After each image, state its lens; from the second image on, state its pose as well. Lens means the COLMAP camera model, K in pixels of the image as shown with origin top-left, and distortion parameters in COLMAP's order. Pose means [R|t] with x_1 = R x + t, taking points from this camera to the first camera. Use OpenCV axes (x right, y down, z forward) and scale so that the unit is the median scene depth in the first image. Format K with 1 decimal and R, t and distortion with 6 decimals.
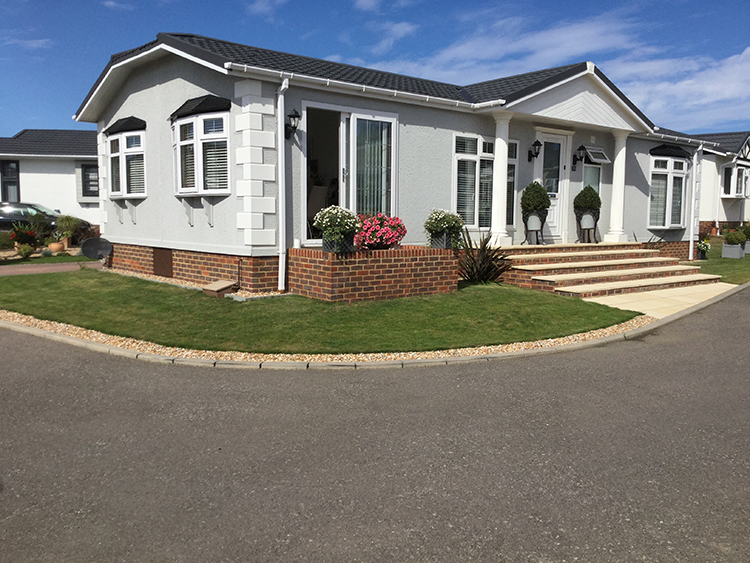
lens RADIAL K [[662.1, 0, 375.0], [0, 662.1, 281.5], [0, 0, 1]] dist [0.111911, -0.225403]
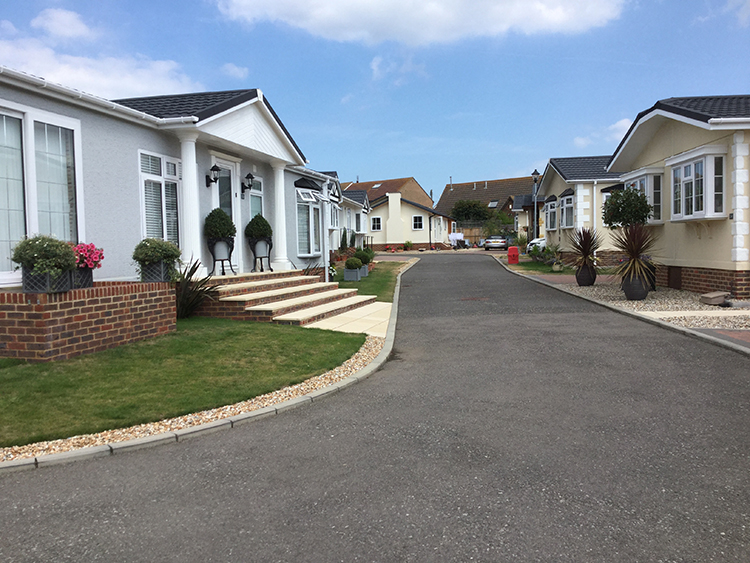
lens RADIAL K [[662.1, 0, 375.0], [0, 662.1, 281.5], [0, 0, 1]] dist [0.111911, -0.225403]
pose [[0.809721, -0.053307, 0.584389, -0.157217], [0.084029, 0.996135, -0.025563, -0.005202], [-0.580768, 0.069805, 0.811071, 0.138181]]
